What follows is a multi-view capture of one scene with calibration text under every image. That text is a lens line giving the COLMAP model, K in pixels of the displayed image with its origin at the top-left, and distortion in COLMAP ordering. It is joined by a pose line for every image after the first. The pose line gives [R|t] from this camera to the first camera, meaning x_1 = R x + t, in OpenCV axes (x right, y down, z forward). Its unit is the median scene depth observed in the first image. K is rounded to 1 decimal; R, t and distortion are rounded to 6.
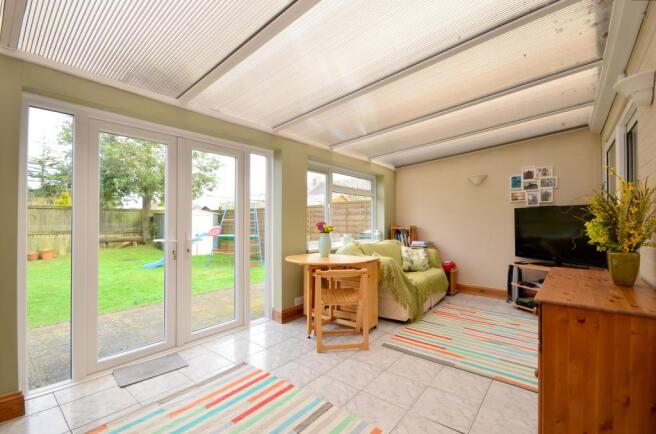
lens RADIAL K [[292.8, 0, 328.0], [0, 292.8, 217.0], [0, 0, 1]] dist [-0.003868, -0.000944]
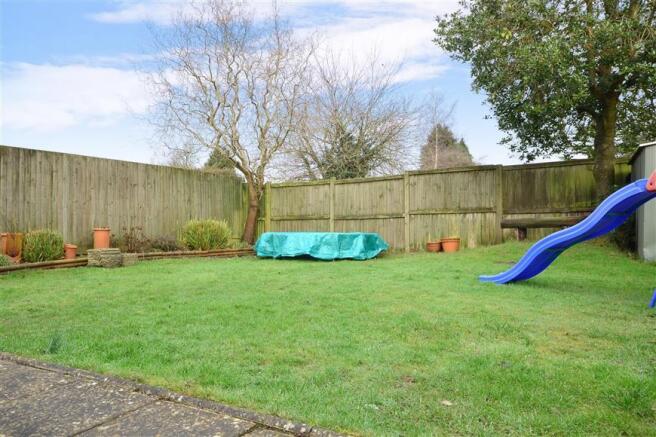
lens RADIAL K [[447.2, 0, 328.0], [0, 447.2, 218.5], [0, 0, 1]] dist [0.001503, 0.001374]
pose [[0.162645, -0.008652, -0.986647, -0.048524], [0.023340, 0.999715, -0.004919, 0.068285], [0.986408, -0.022229, 0.162801, 0.562015]]
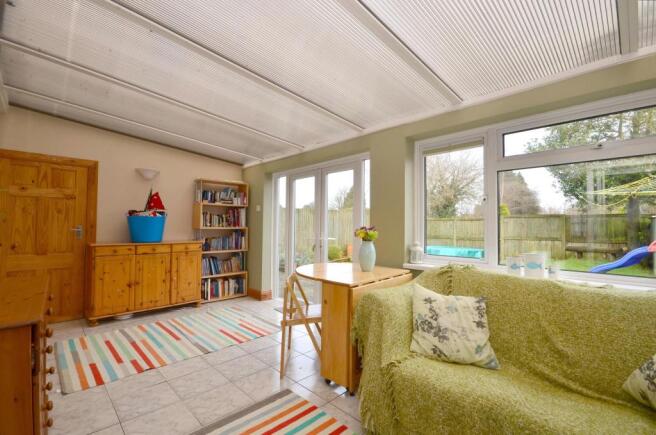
lens RADIAL K [[292.8, 0, 328.0], [0, 292.8, 217.5], [0, 0, 1]] dist [-0.003868, -0.000944]
pose [[-0.115077, -0.029978, -0.992904, 0.259304], [0.002554, 0.999532, -0.030474, 0.005150], [0.993353, -0.006043, -0.114946, 0.330960]]
